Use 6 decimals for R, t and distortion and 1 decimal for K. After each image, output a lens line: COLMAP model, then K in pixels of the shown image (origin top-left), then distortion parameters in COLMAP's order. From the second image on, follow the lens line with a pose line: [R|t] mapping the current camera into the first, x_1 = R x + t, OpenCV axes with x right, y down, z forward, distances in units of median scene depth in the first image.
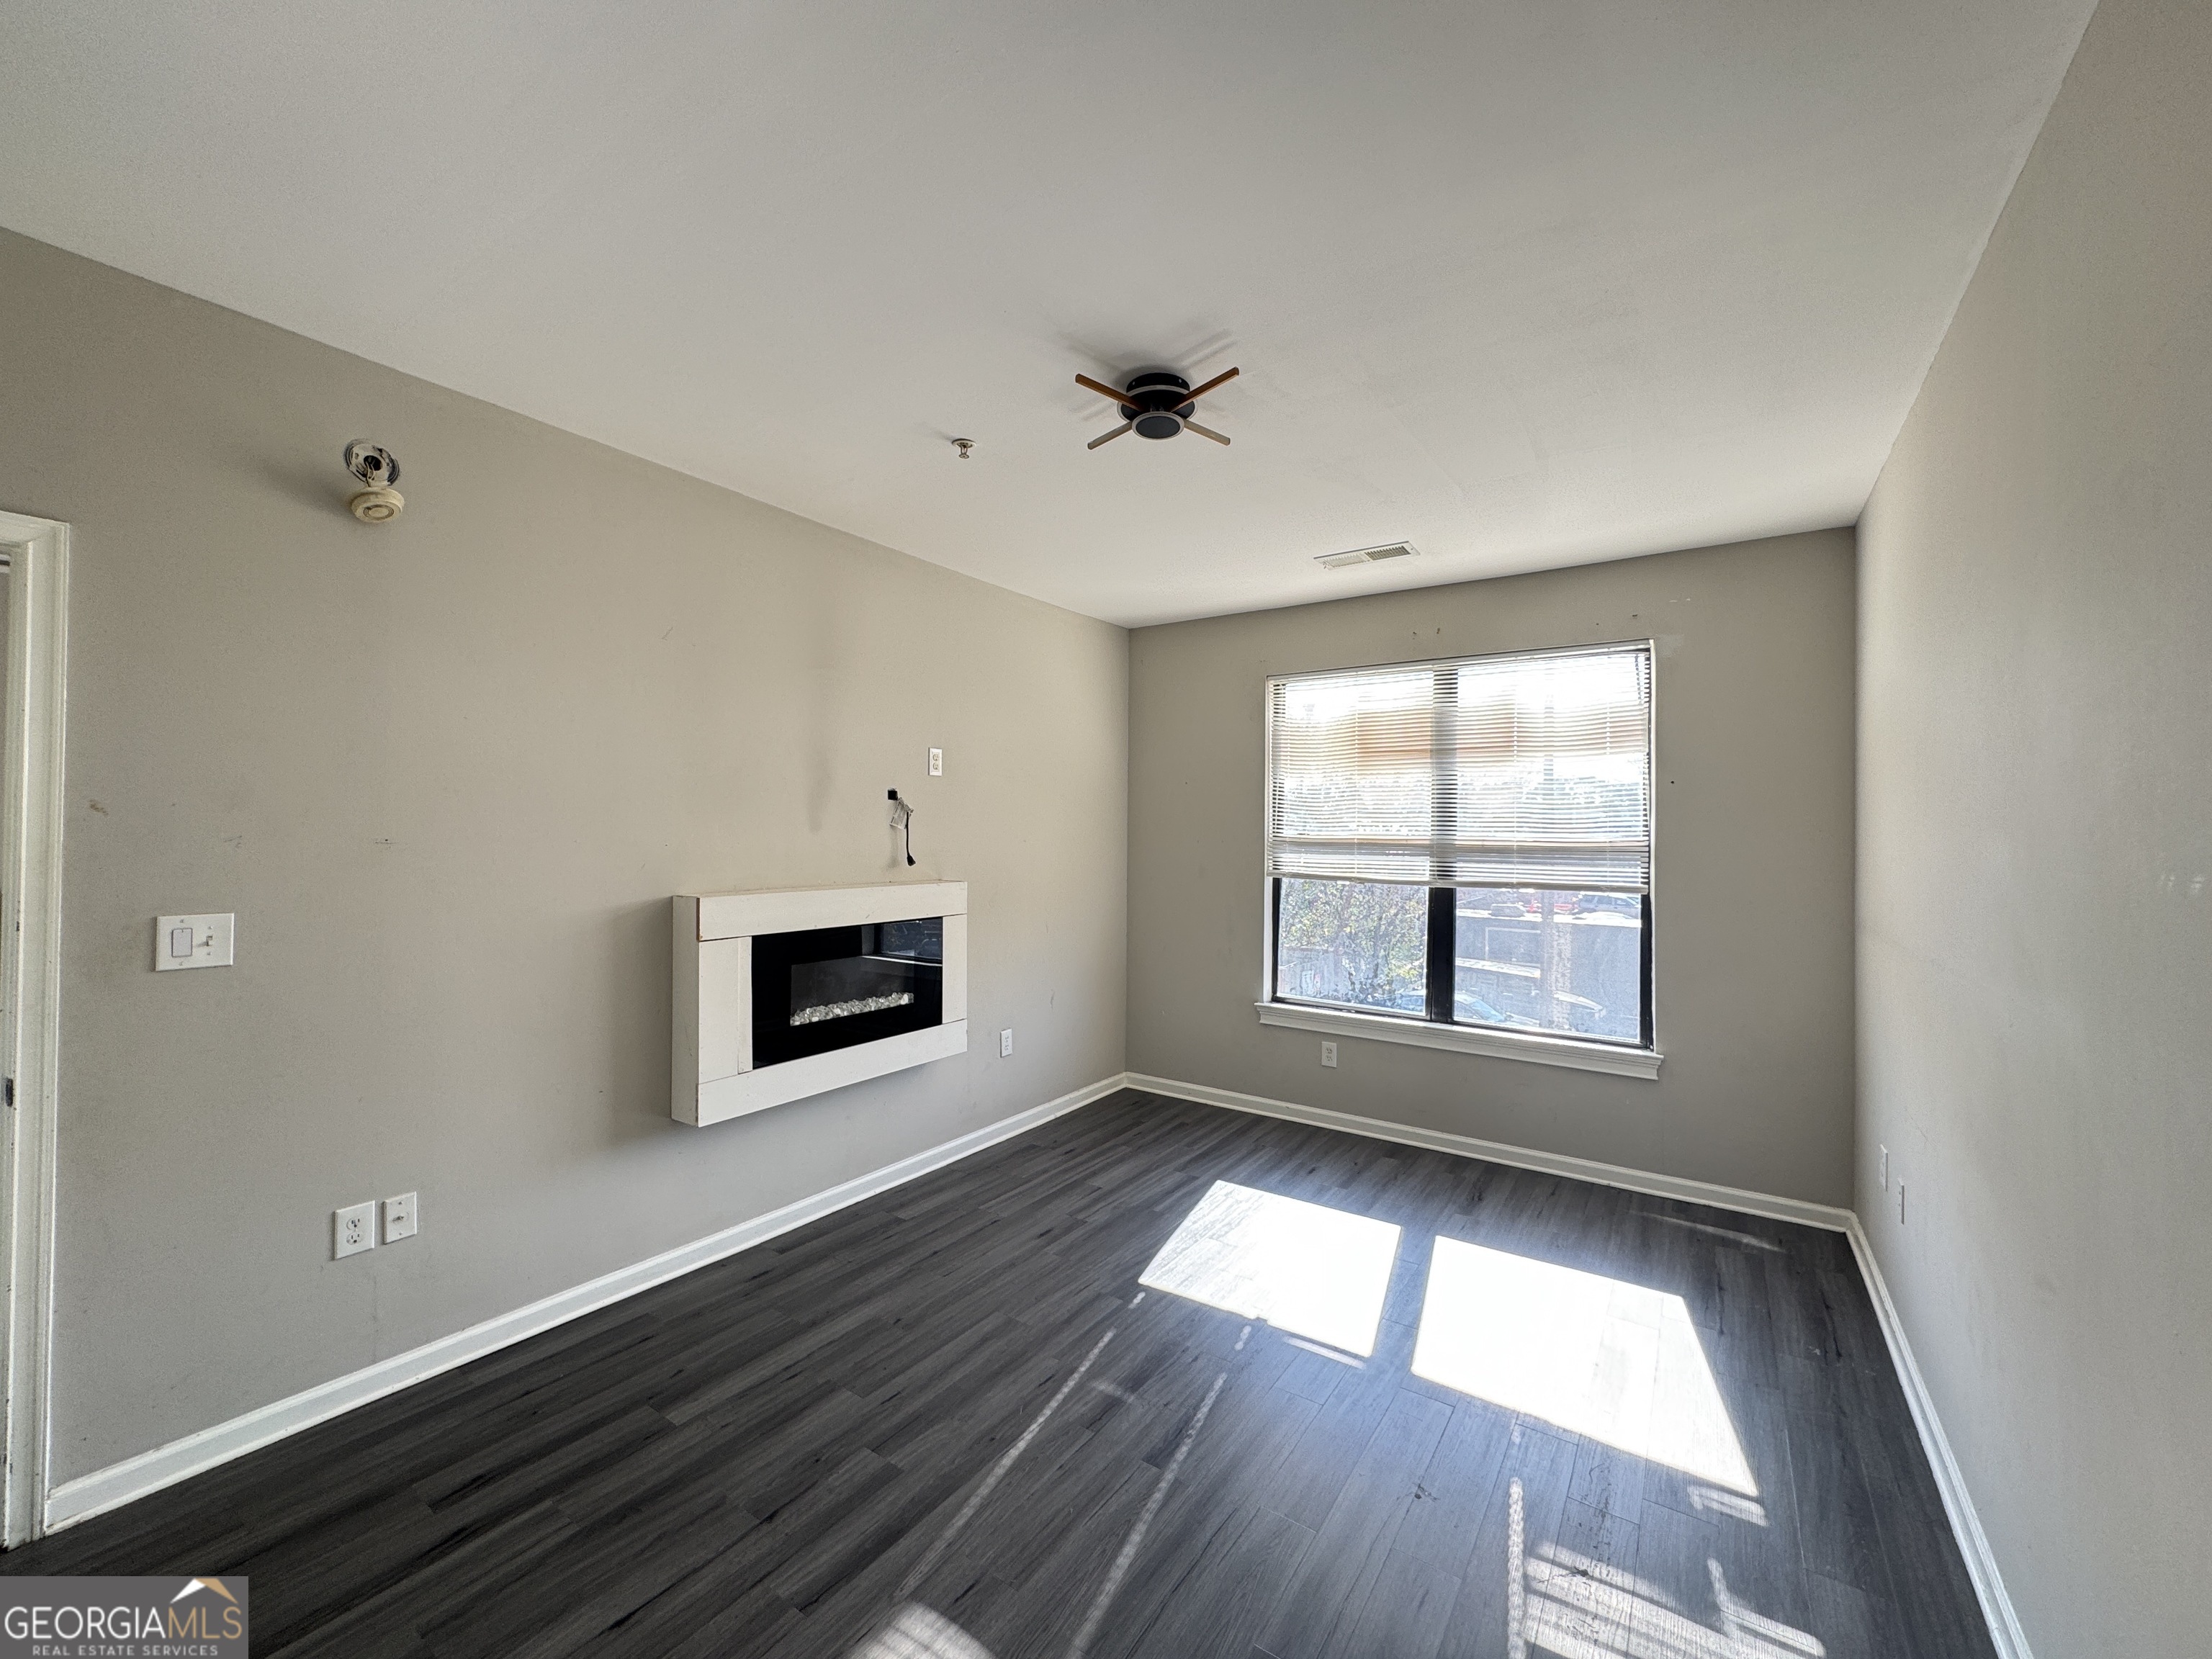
lens RADIAL K [[885.2, 0, 1111.7], [0, 885.2, 826.7], [0, 0, 1]] dist [0.000739, 0.000457]
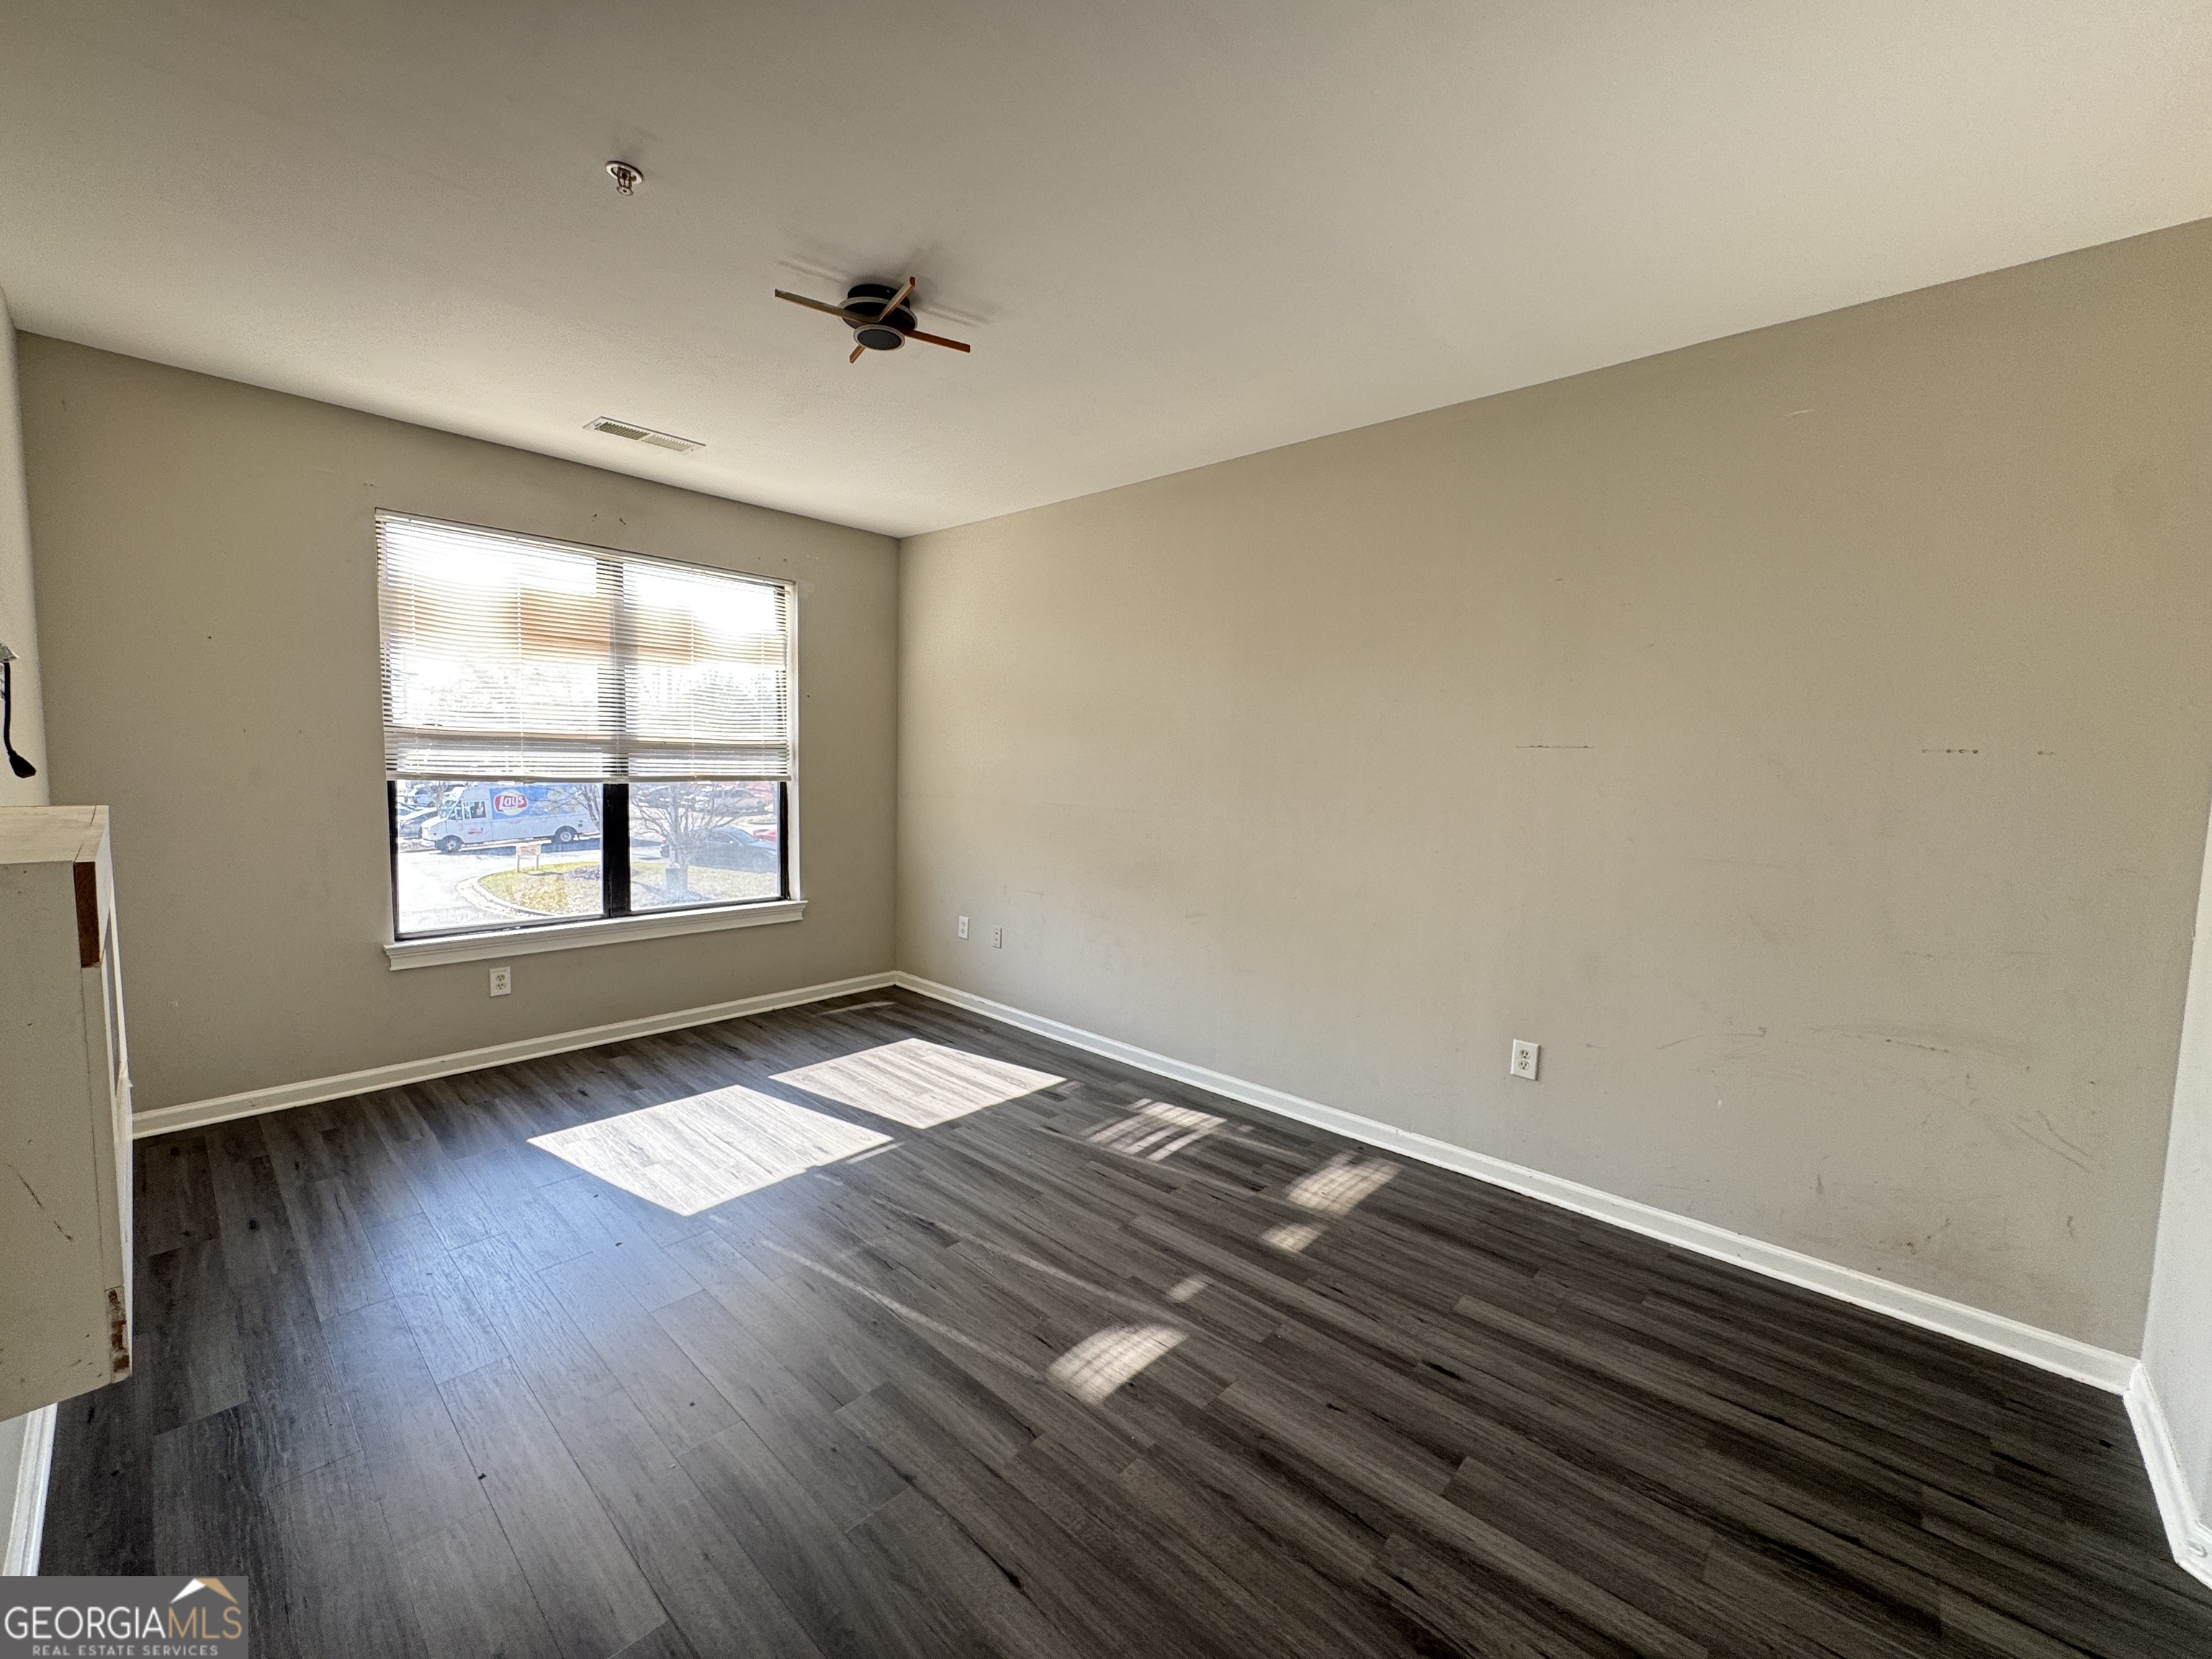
lens RADIAL K [[885.2, 0, 1111.7], [0, 885.2, 826.7], [0, 0, 1]] dist [0.000739, 0.000457]
pose [[0.133944, -0.084739, 0.987359, -0.579871], [-0.035599, 0.995283, 0.090248, 0.007400], [-0.990349, -0.047237, 0.130295, 0.337572]]
